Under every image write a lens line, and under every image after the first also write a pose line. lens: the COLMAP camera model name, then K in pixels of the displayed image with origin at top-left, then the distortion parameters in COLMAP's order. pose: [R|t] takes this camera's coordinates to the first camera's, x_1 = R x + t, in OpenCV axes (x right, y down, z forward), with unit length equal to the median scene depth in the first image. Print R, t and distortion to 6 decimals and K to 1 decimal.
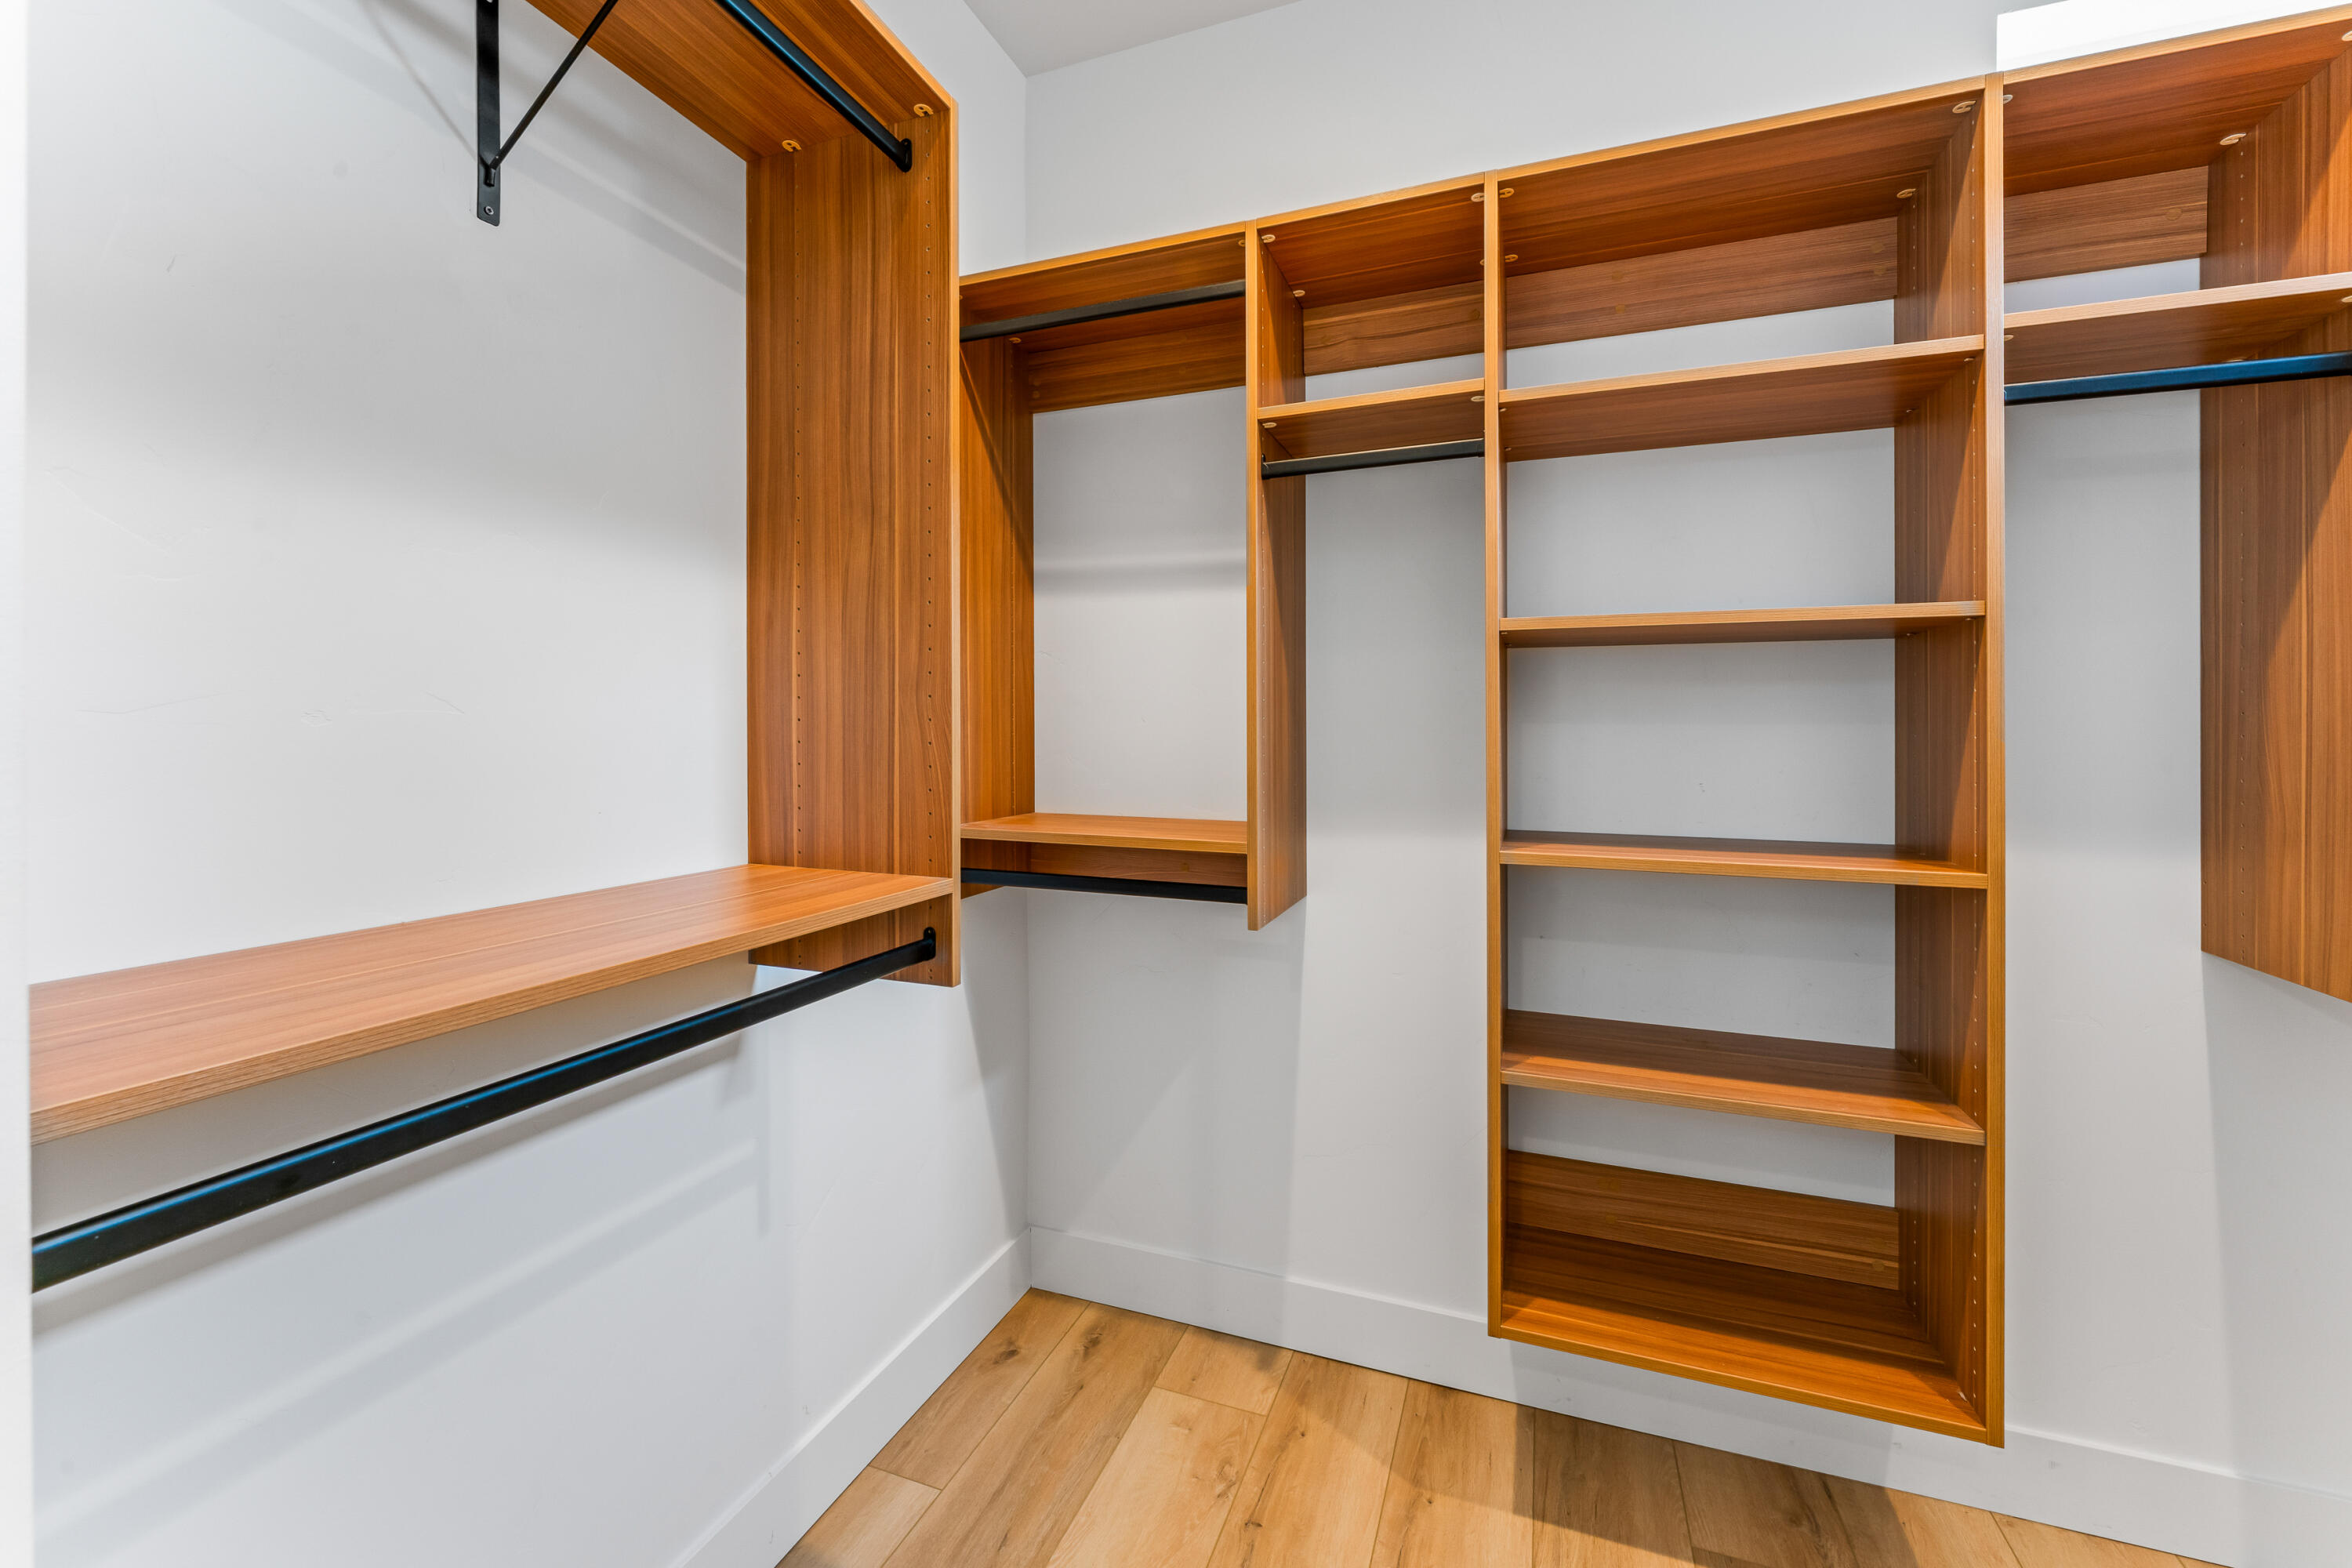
lens RADIAL K [[961.5, 0, 1173.5], [0, 961.5, 725.8], [0, 0, 1]] dist [-0.001075, -0.001026]
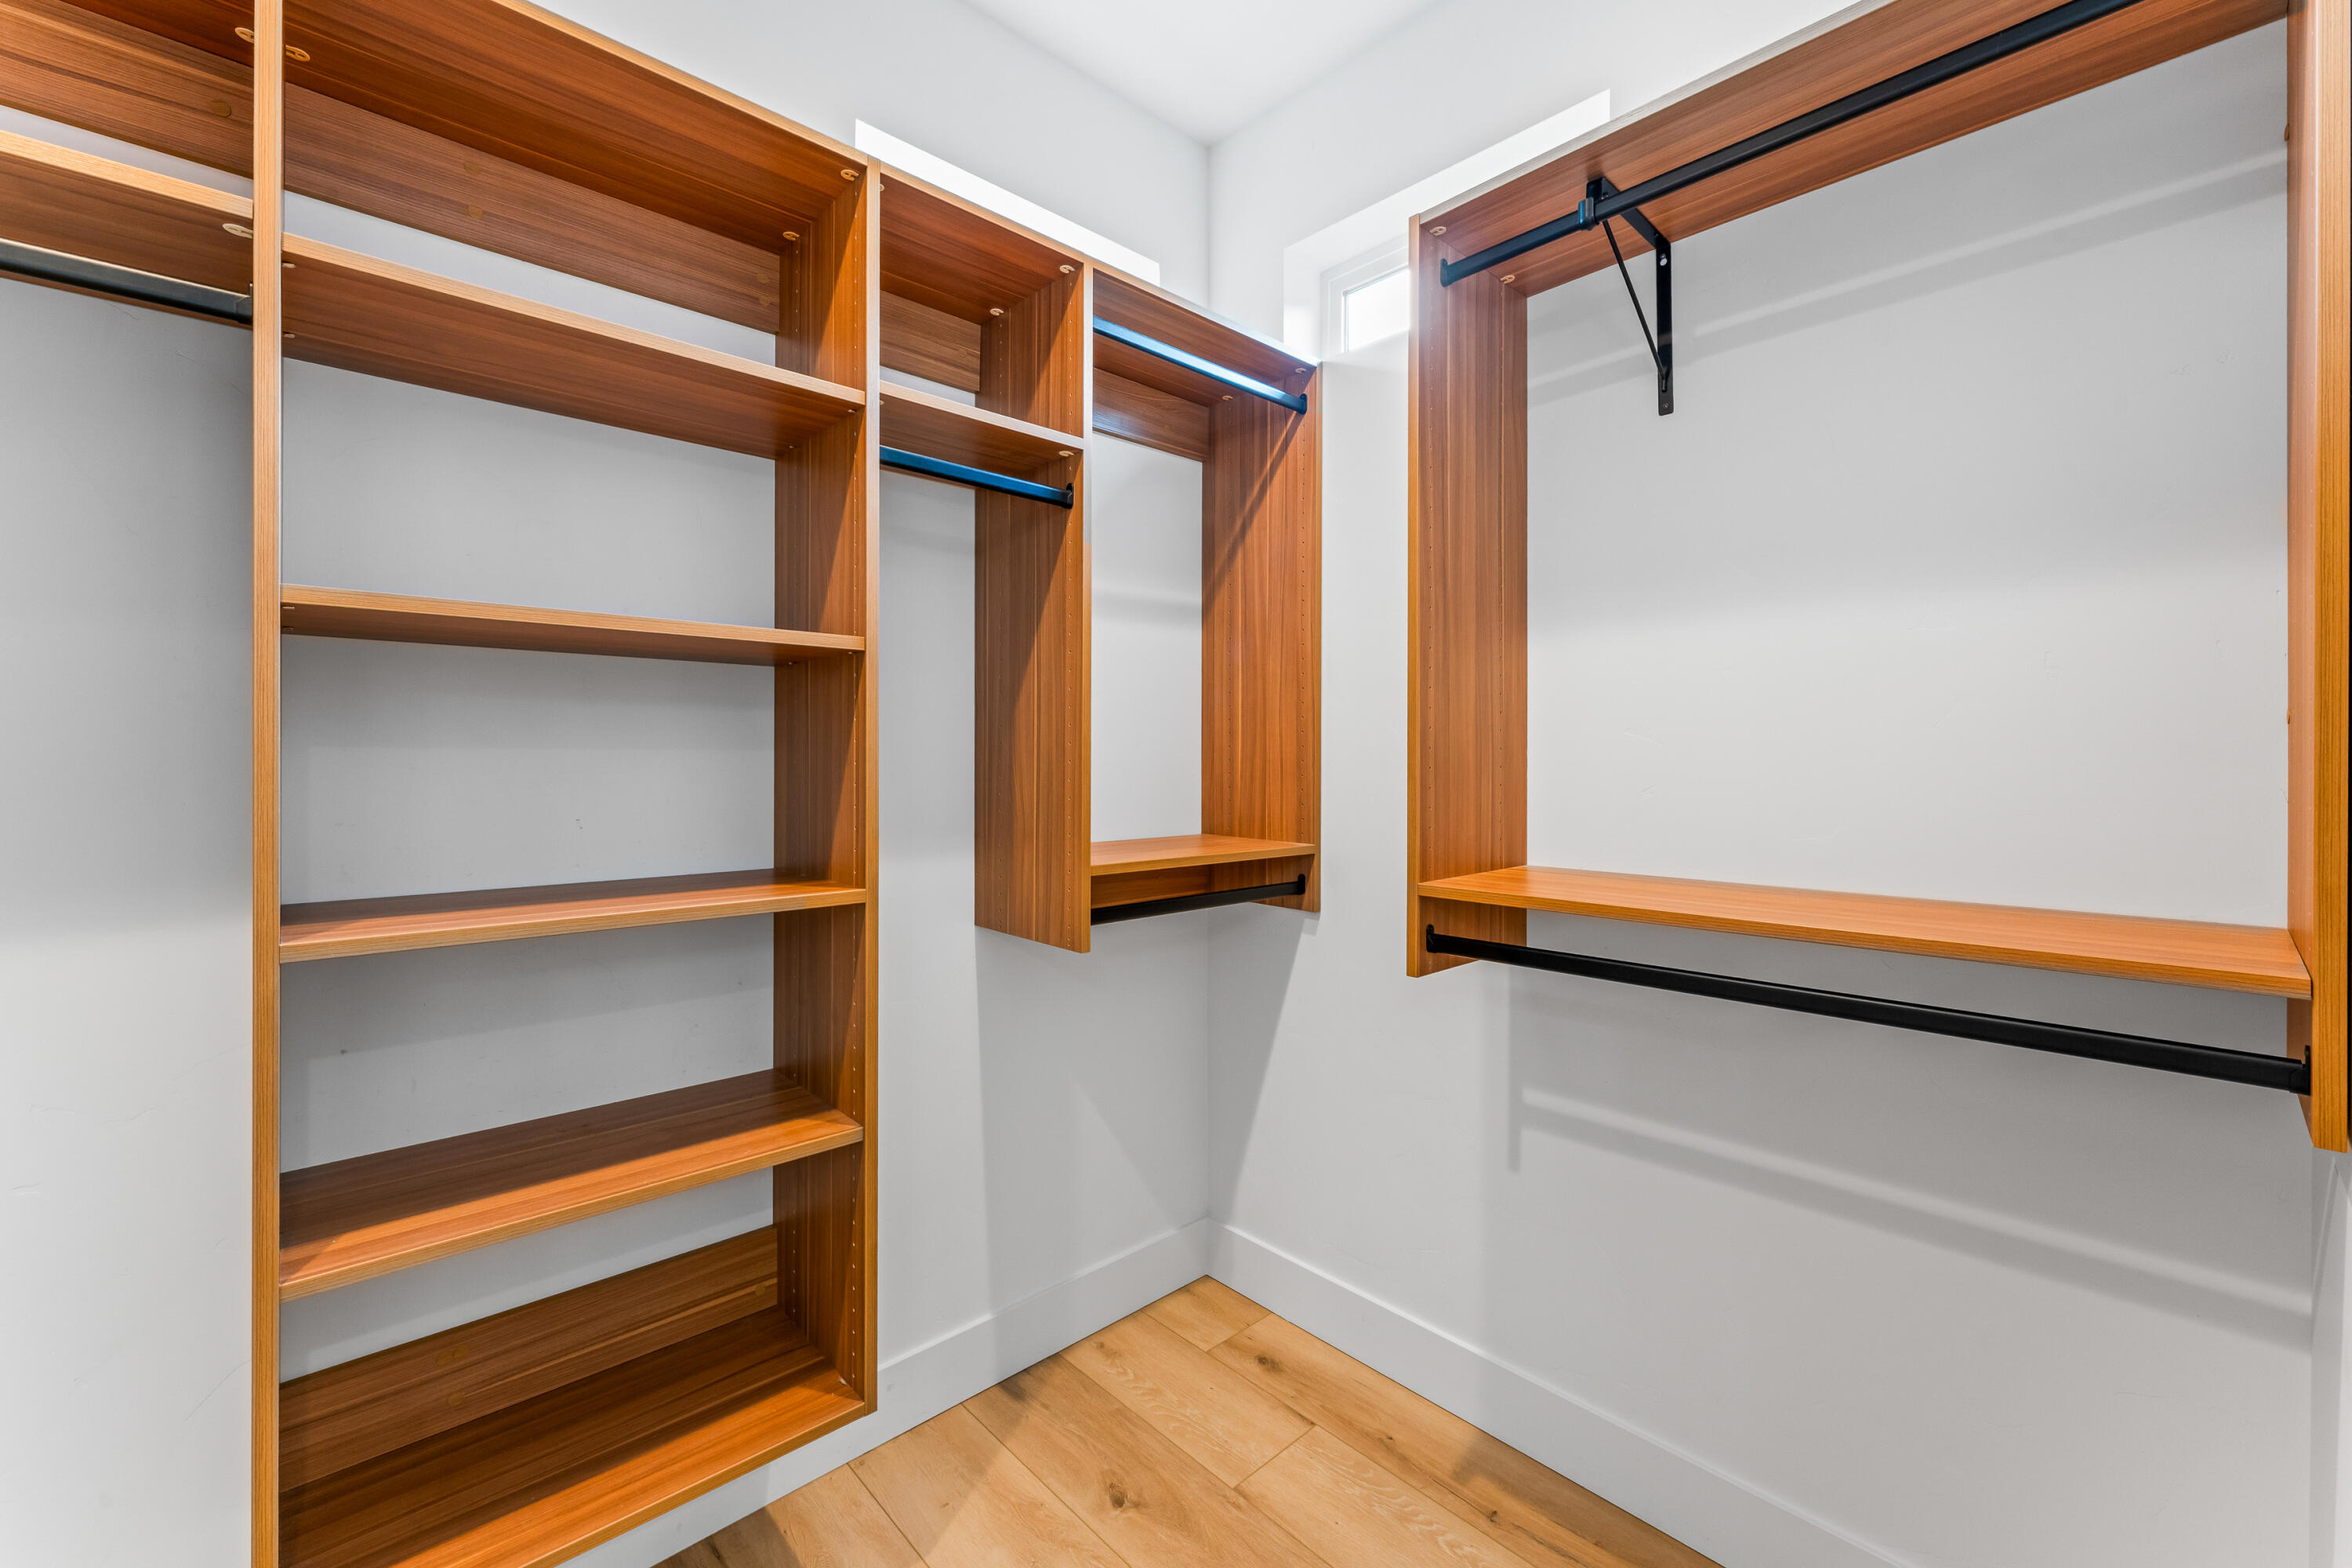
lens RADIAL K [[961.5, 0, 1193.1], [0, 961.5, 753.3], [0, 0, 1]] dist [-0.001075, -0.001026]
pose [[0.434432, 0.002889, 0.900700, 0.024727], [-0.003791, 0.999992, -0.001379, 0.000397], [-0.900697, -0.002815, 0.434440, 0.164779]]
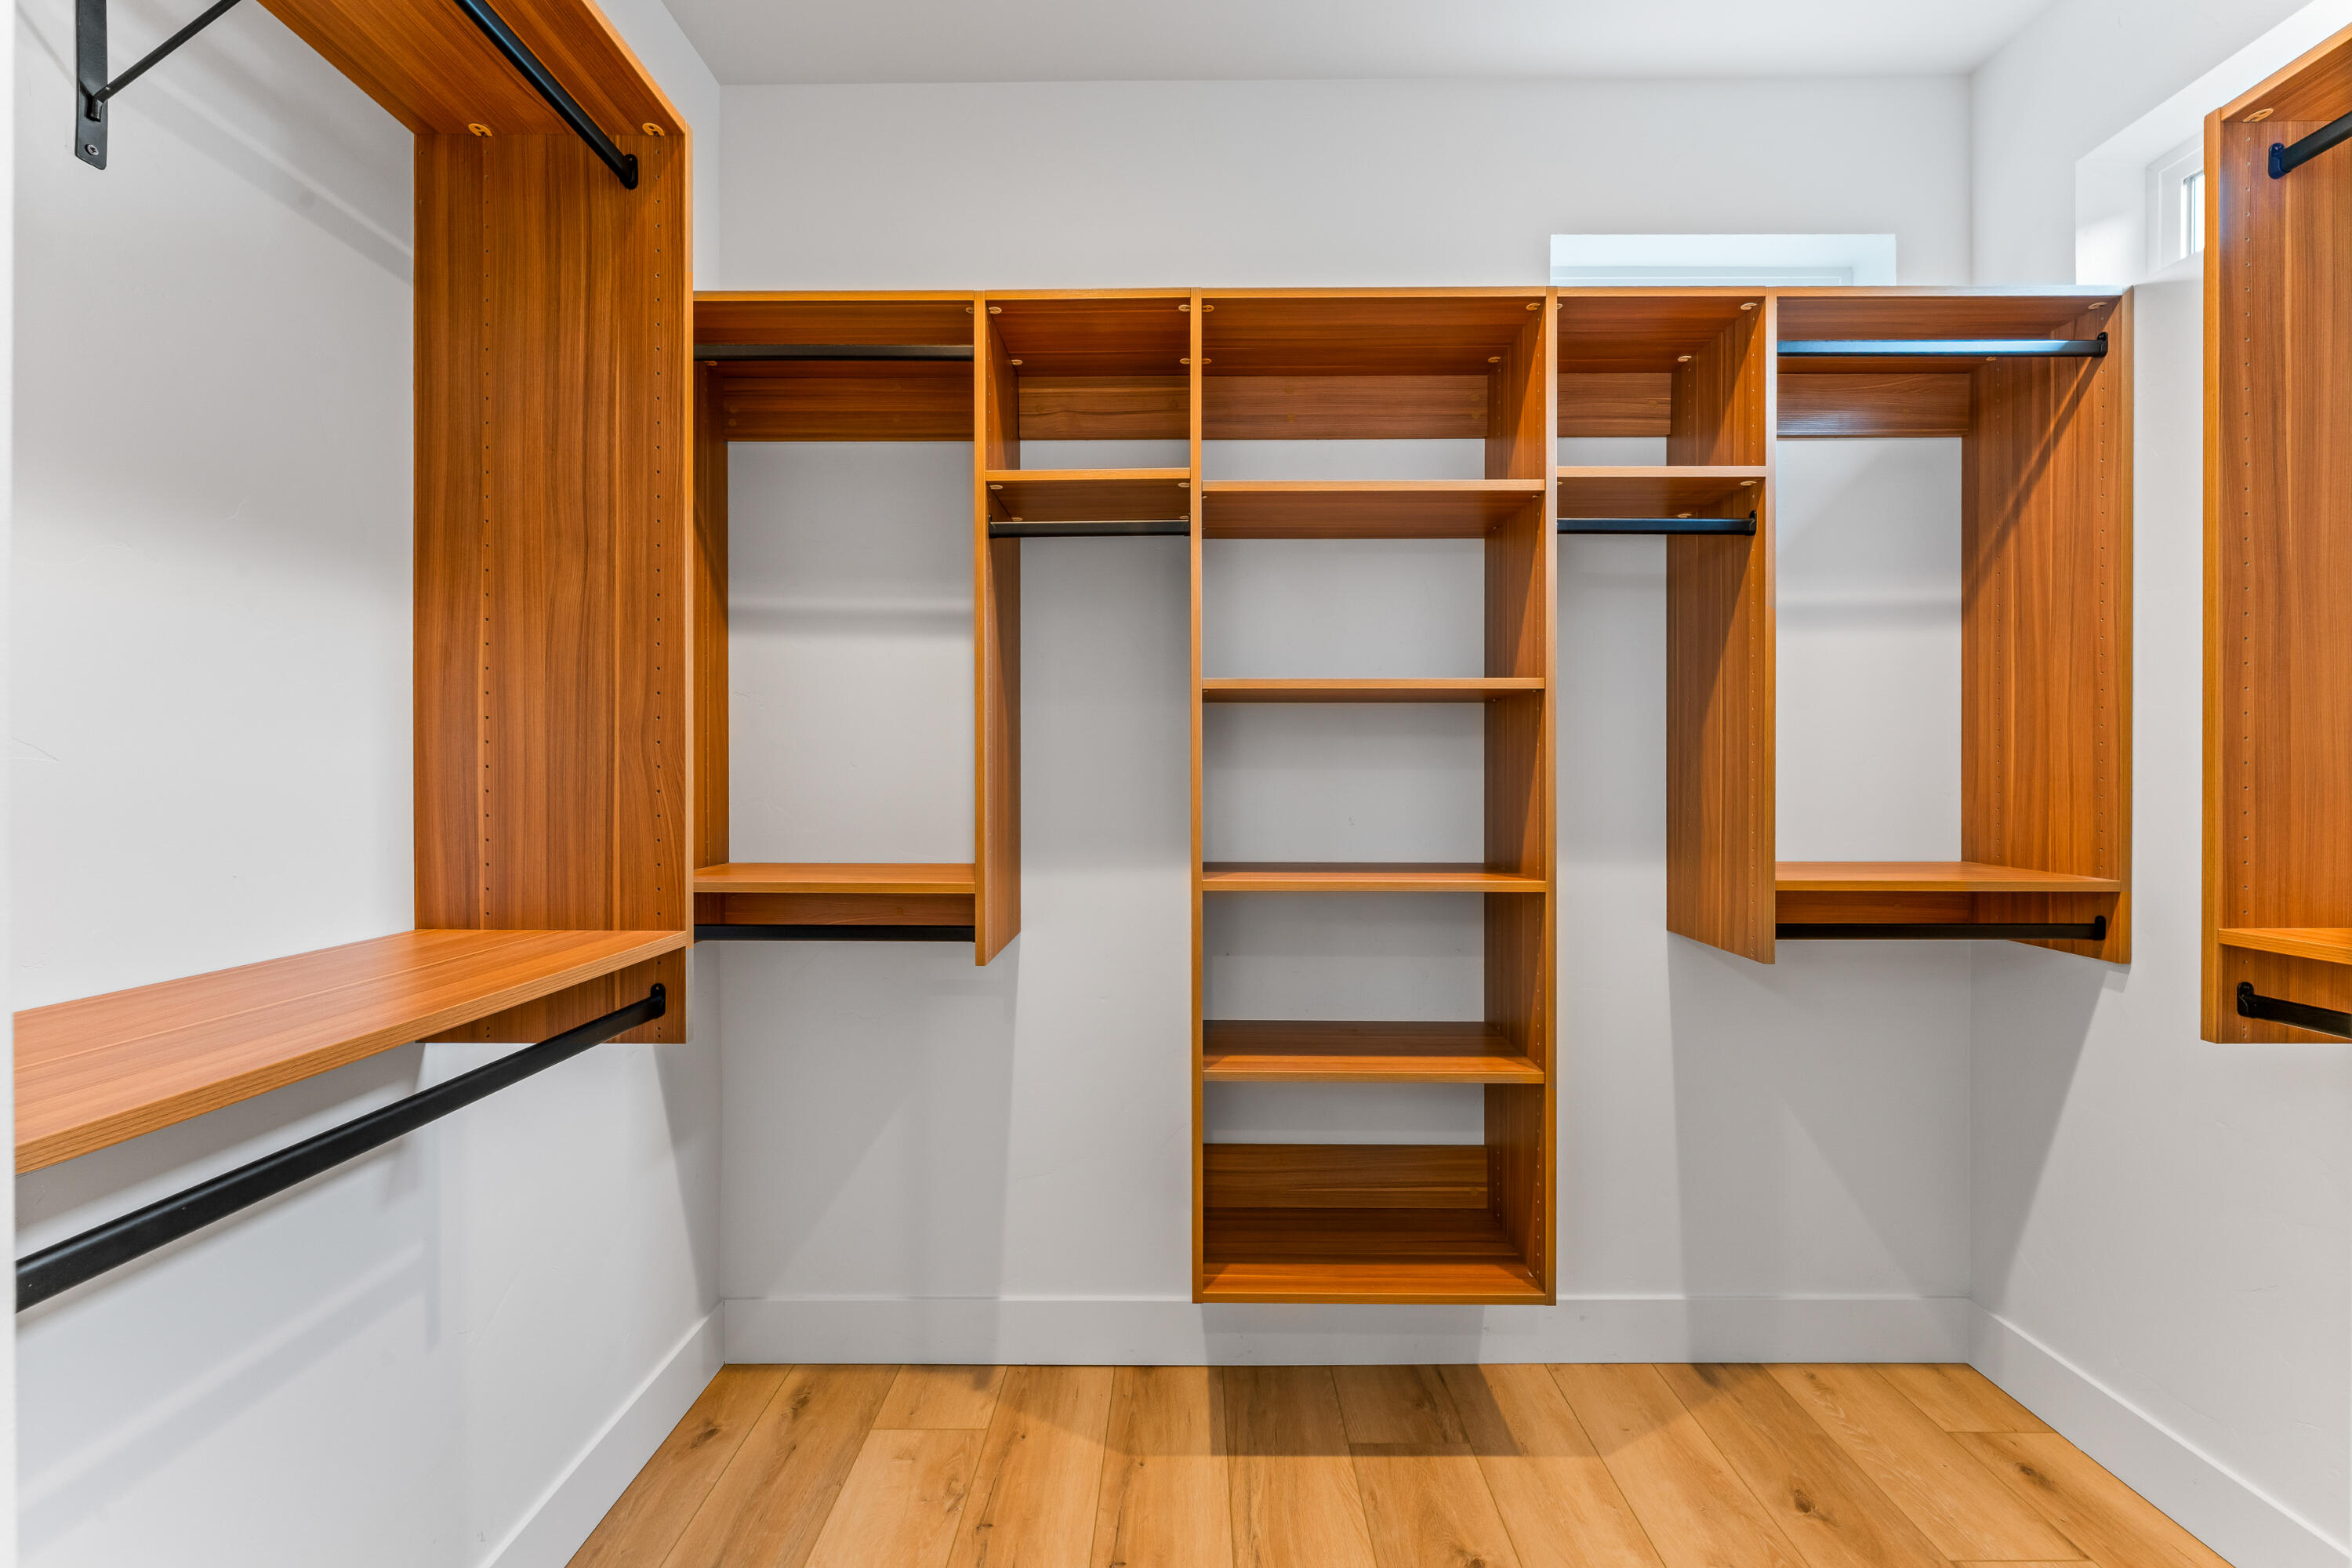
lens RADIAL K [[961.5, 0, 1188.5], [0, 961.5, 771.4], [0, 0, 1]] dist [-0.001075, -0.001026]
pose [[0.934933, -0.001260, 0.354822, -0.083174], [0.000202, 0.999995, 0.003018, -0.003601], [-0.354824, -0.002749, 0.934929, -0.068582]]
